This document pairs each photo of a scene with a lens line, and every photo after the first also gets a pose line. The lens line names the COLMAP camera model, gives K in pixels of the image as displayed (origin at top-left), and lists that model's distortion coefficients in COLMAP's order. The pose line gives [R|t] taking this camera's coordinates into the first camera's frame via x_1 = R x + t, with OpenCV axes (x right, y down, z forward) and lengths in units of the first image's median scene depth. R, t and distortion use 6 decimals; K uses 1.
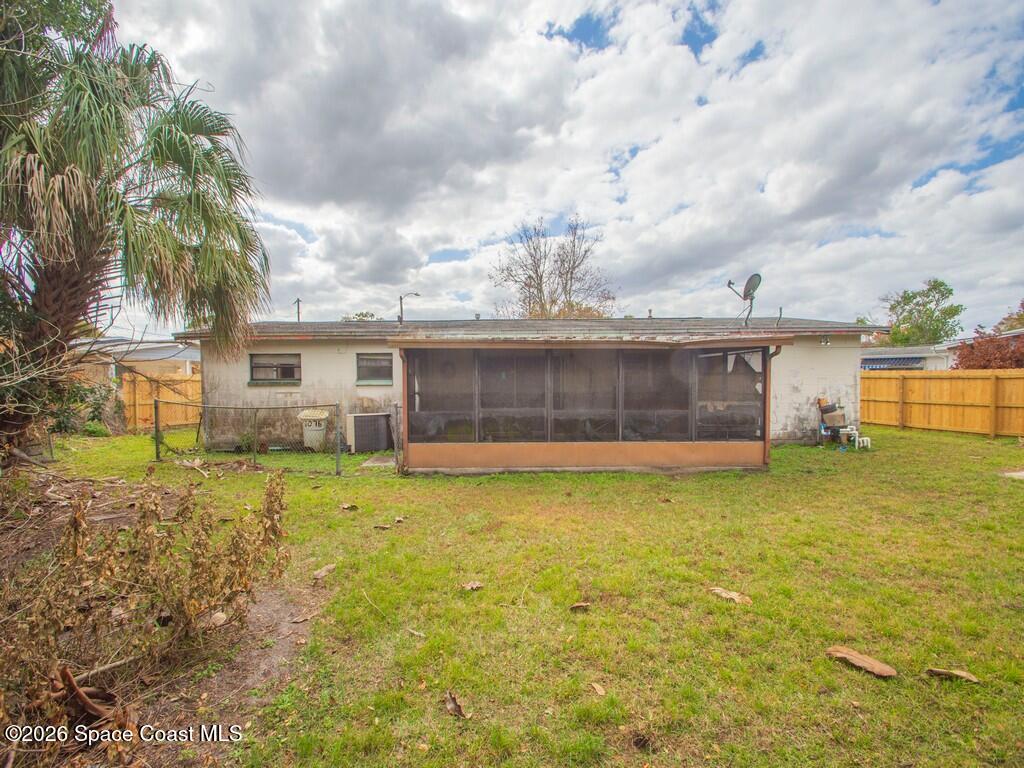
lens RADIAL K [[456.2, 0, 506.2], [0, 456.2, 385.0], [0, 0, 1]] dist [0.009326, -0.002302]
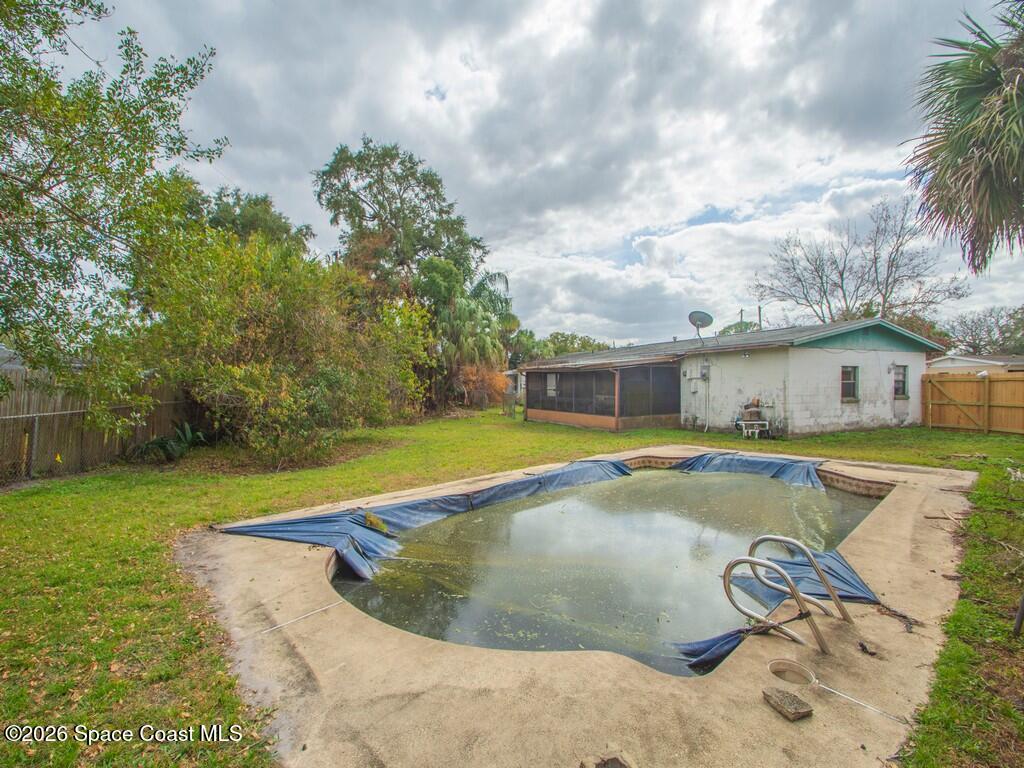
lens RADIAL K [[473.2, 0, 524.8], [0, 473.2, 367.3], [0, 0, 1]] dist [0.017716, -0.004634]
pose [[0.453785, -0.023295, -0.890807, 2.080624], [-0.004437, 0.999587, -0.028400, -0.022788], [0.891100, 0.016840, 0.453494, -0.185015]]
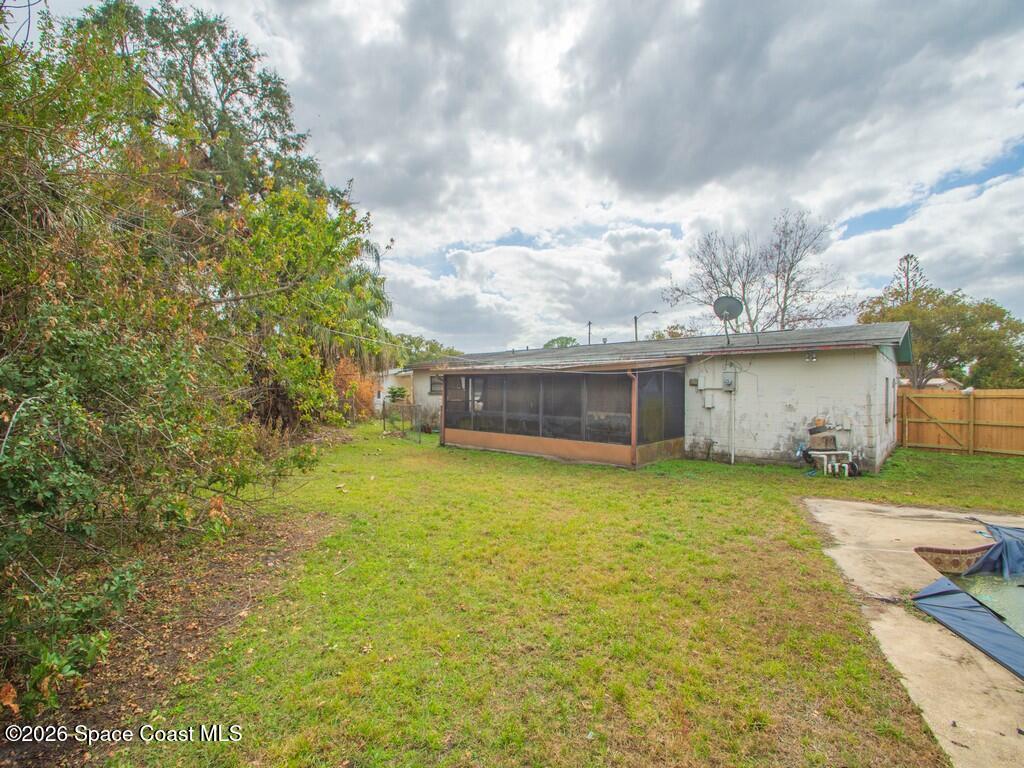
lens RADIAL K [[473.2, 0, 497.9], [0, 473.2, 394.8], [0, 0, 1]] dist [0.017716, -0.004634]
pose [[0.728011, 0.017249, -0.685348, 1.170135], [-0.021447, 0.999767, 0.002381, -0.010001], [0.685230, 0.012965, 0.728212, -0.182951]]
